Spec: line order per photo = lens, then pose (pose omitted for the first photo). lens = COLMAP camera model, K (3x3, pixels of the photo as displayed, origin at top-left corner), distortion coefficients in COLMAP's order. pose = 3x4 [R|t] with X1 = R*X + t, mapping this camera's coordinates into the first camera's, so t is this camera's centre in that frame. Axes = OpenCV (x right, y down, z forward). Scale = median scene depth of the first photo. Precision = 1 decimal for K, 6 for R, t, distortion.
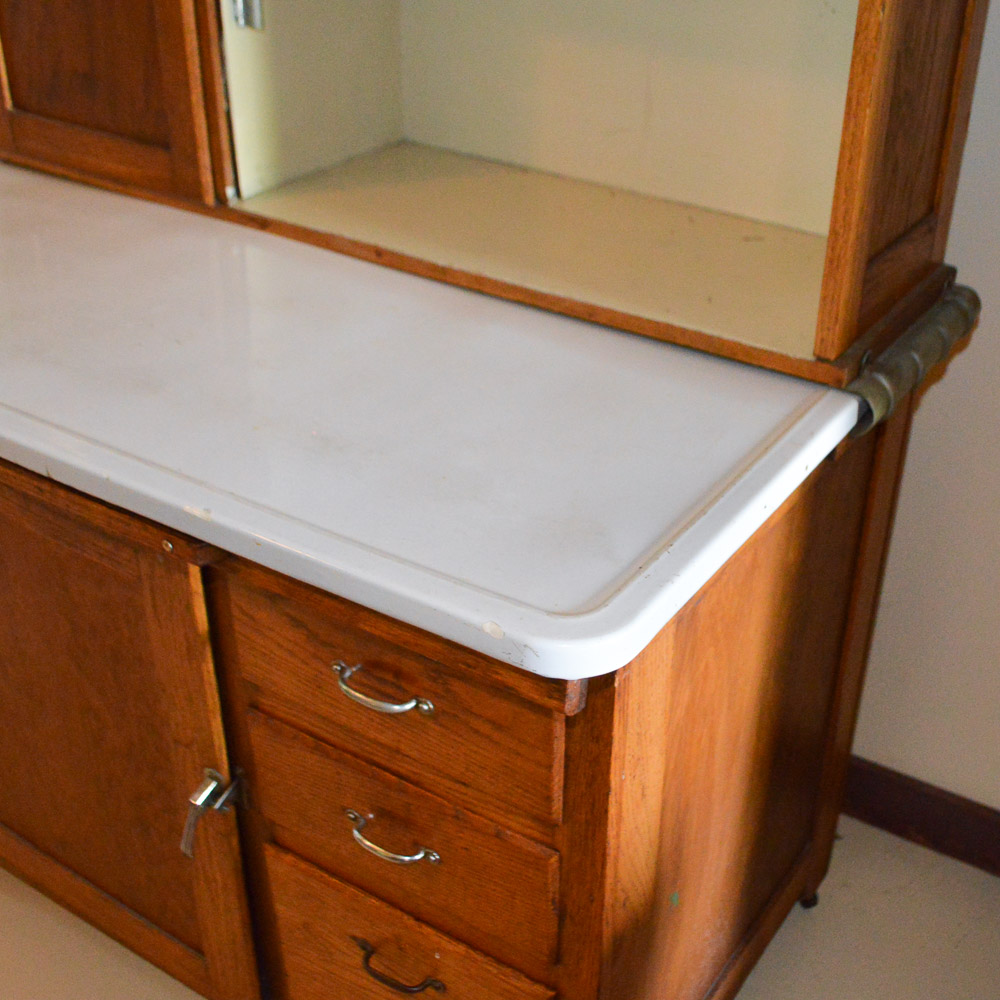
lens RADIAL K [[1283.4, 0, 648.2], [0, 1283.4, 503.4], [0, 0, 1]] dist [-0.071049, -0.016725]
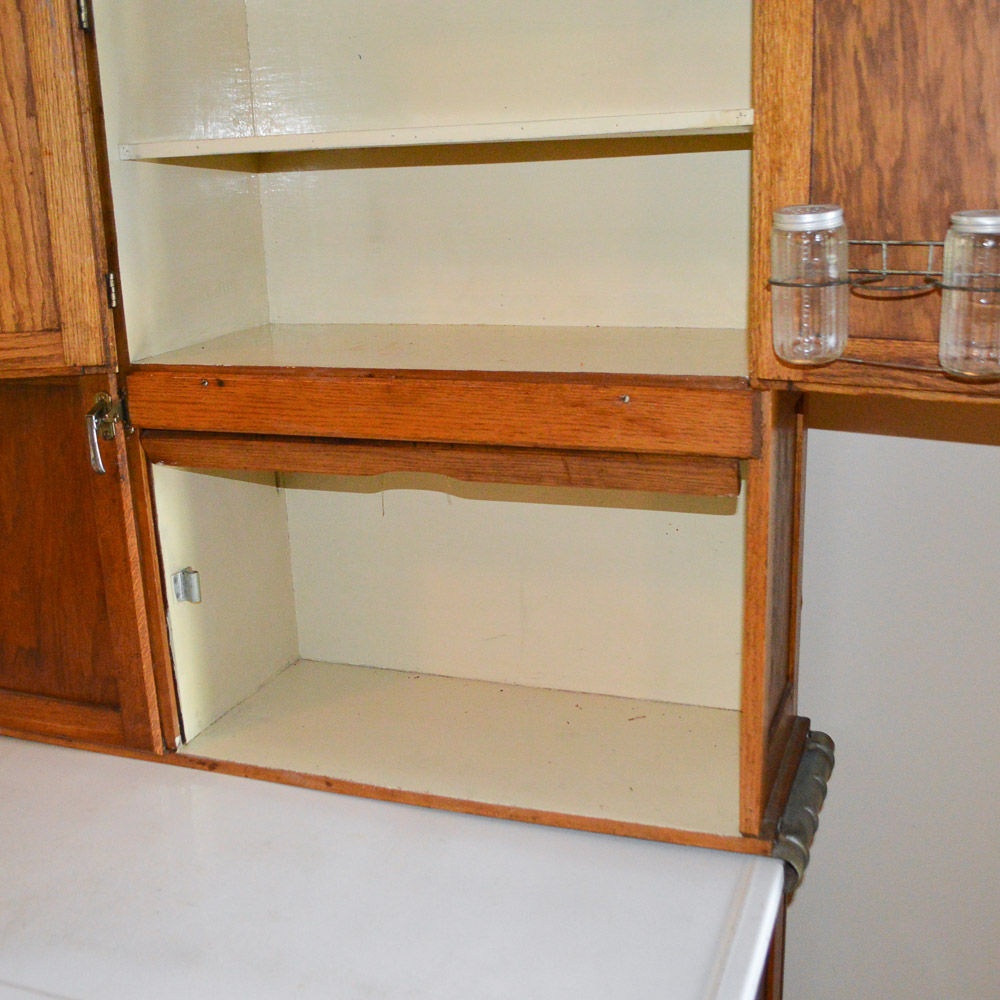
lens RADIAL K [[1229.4, 0, 502.4], [0, 1229.4, 518.0], [0, 0, 1]] dist [-0.077313, 0.014790]
pose [[0.983961, -0.128699, 0.123524, -0.168351], [0.156739, 0.954370, -0.254186, -0.123727], [-0.085174, 0.269470, 0.959235, -0.134019]]
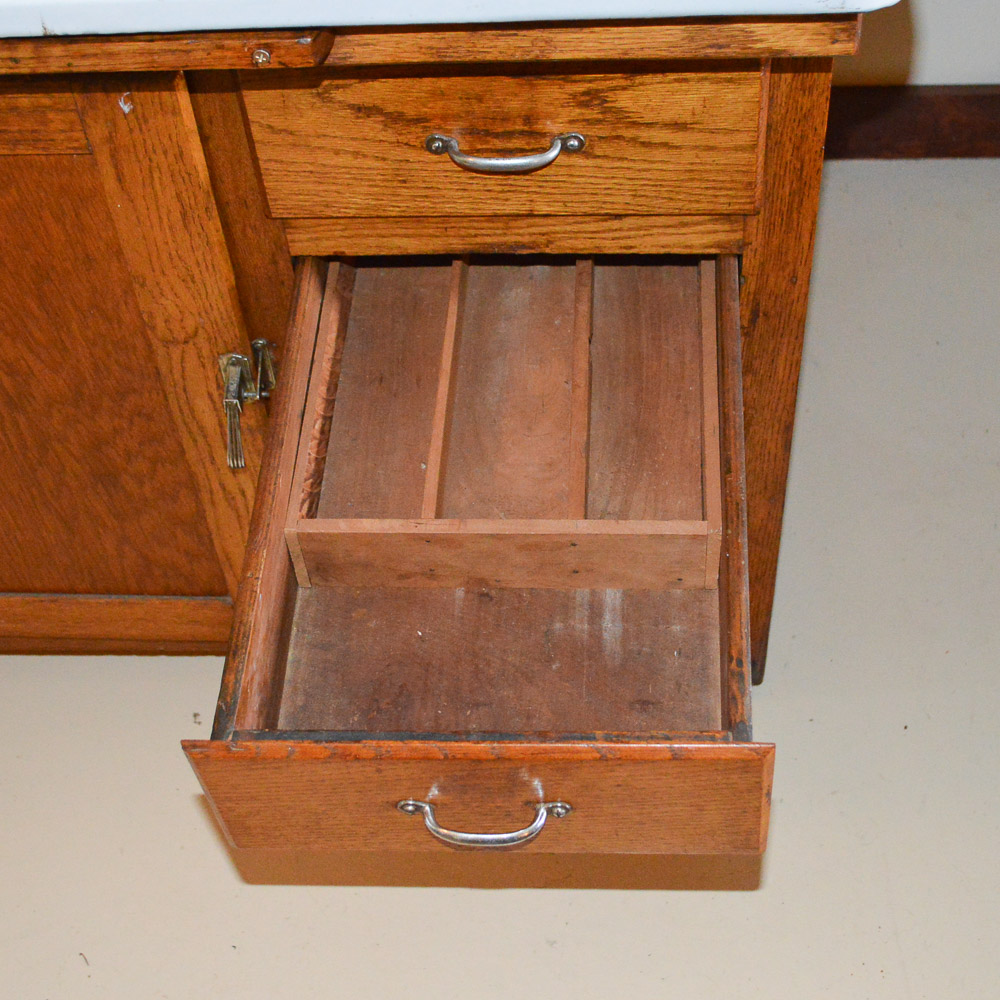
lens RADIAL K [[1701.3, 0, 573.7], [0, 1701.3, 499.9], [0, 0, 1]] dist [-0.019628, -0.165524]
pose [[0.878506, -0.421568, 0.224738, -0.416246], [0.309760, 0.860794, 0.403836, -0.068051], [-0.363697, -0.285157, 0.886797, -0.027974]]
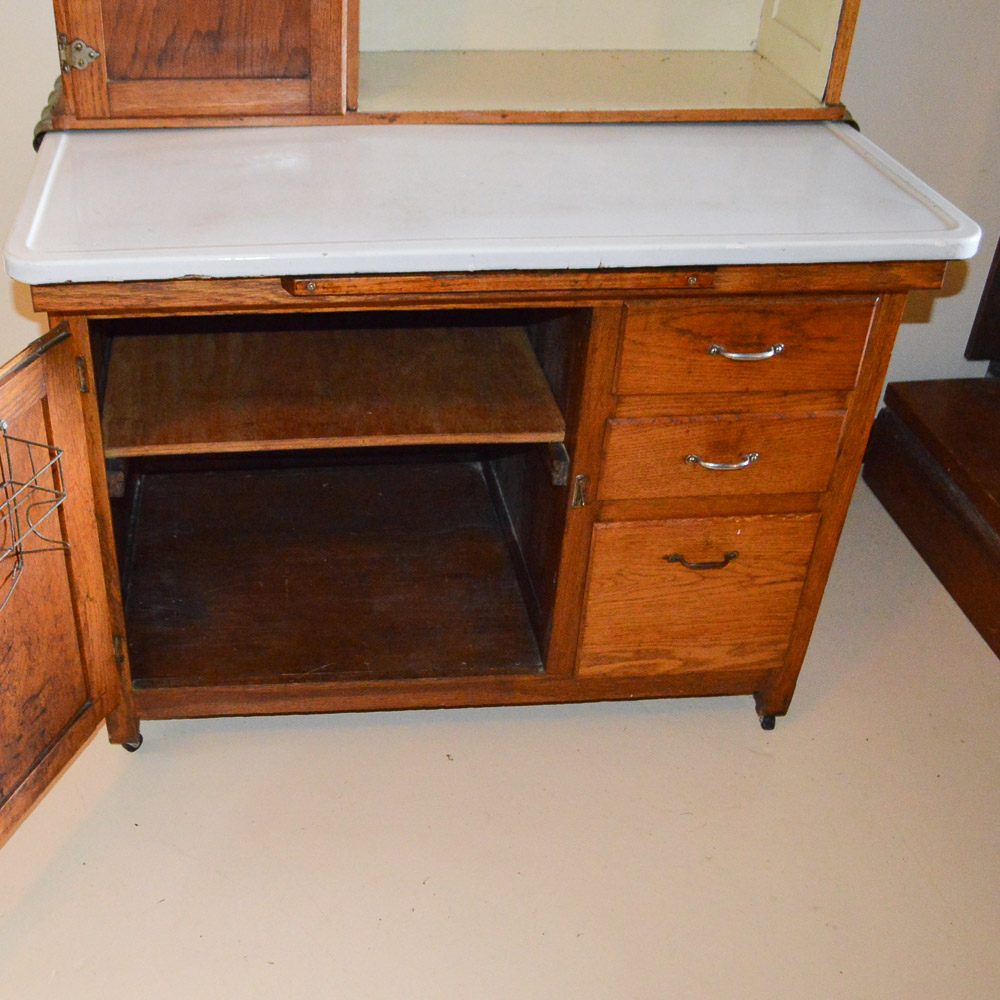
lens RADIAL K [[1254.7, 0, 336.1], [0, 1254.7, 522.0], [0, 0, 1]] dist [-0.088330, 0.003874]
pose [[0.839621, -0.357000, 0.409374, -1.124228], [0.317837, 0.934082, 0.162699, -0.060836], [-0.440472, -0.006491, 0.897743, -0.154923]]
